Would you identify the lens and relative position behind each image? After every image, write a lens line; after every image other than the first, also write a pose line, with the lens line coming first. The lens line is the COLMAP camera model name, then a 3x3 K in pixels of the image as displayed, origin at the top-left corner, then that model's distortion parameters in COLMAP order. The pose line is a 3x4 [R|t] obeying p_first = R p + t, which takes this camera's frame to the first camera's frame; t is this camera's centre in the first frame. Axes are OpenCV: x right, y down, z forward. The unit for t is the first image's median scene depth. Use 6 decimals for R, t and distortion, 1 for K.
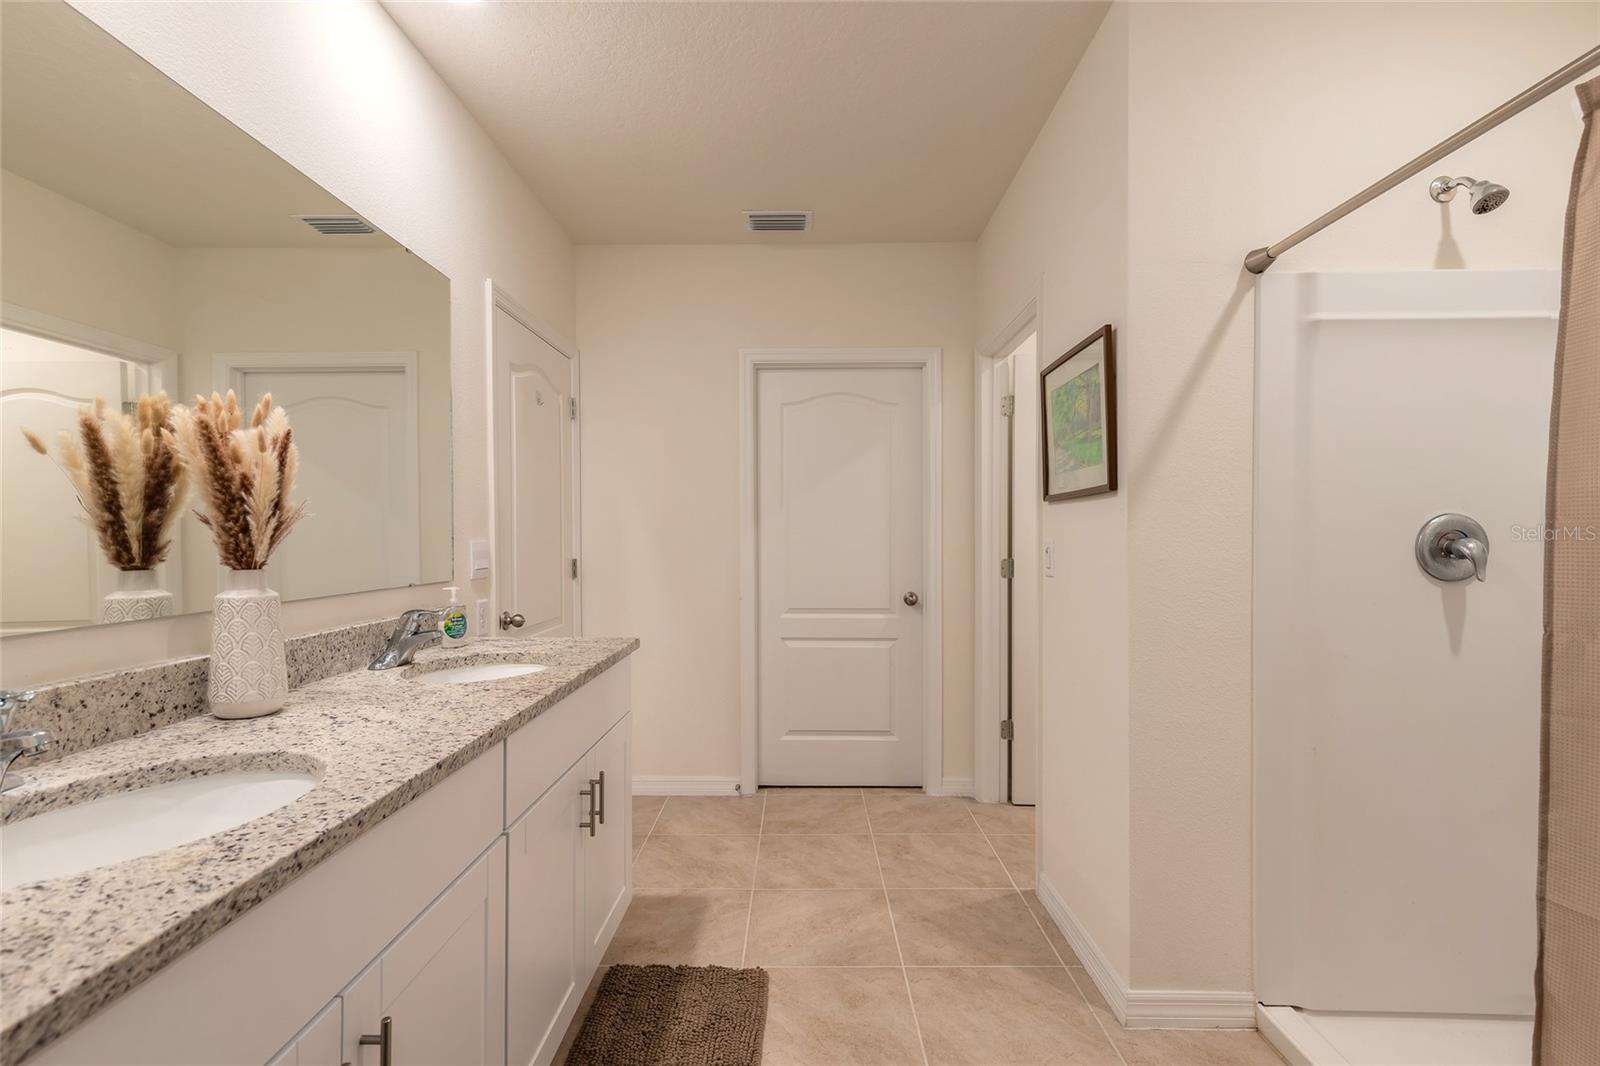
lens RADIAL K [[722.9, 0, 803.7], [0, 722.9, 538.4], [0, 0, 1]] dist [0.009116, -0.001551]
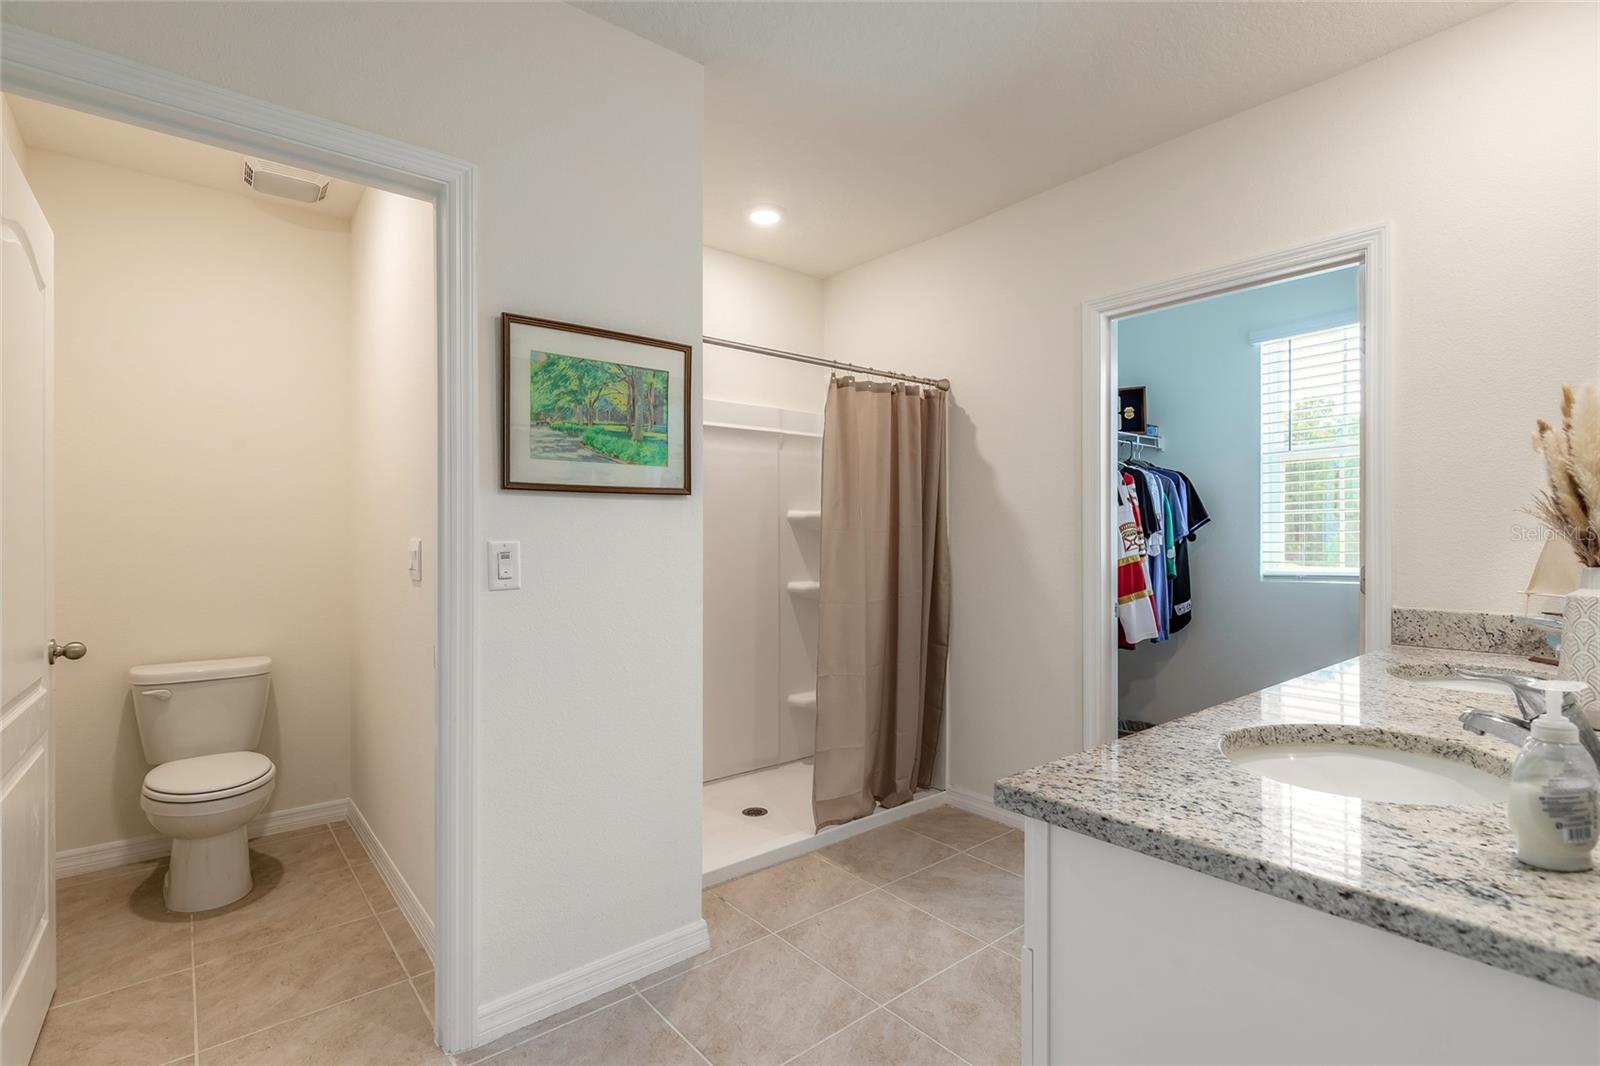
lens RADIAL K [[758.9, 0, 804.9], [0, 758.9, 536.5], [0, 0, 1]] dist [0.002058, 0.000254]
pose [[-0.647535, -0.002444, 0.762031, -0.606683], [-0.002342, 0.999997, 0.001217, -0.000073], [-0.762032, -0.000996, -0.647539, 1.703606]]
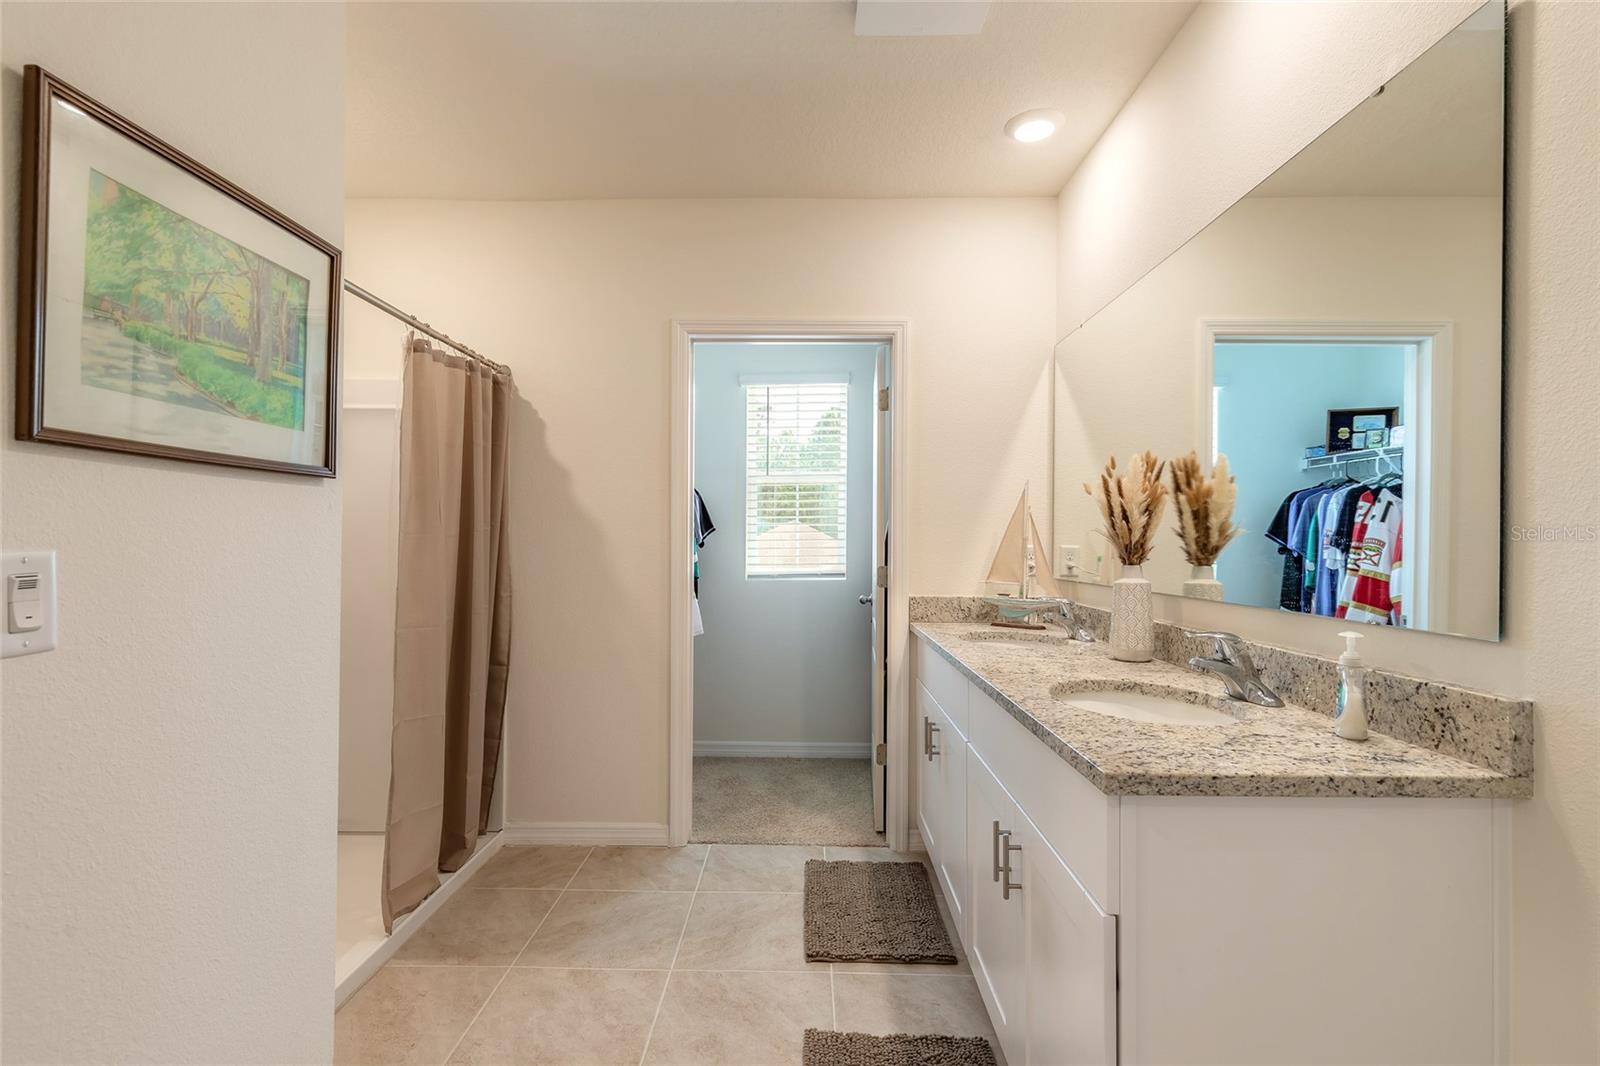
lens RADIAL K [[722.9, 0, 802.4], [0, 722.9, 537.1], [0, 0, 1]] dist [0.009116, -0.001551]
pose [[-0.999960, -0.008880, -0.001347, -0.038175], [-0.008867, 0.999912, -0.009903, -0.000528], [0.001435, -0.009891, -0.999950, 1.815487]]
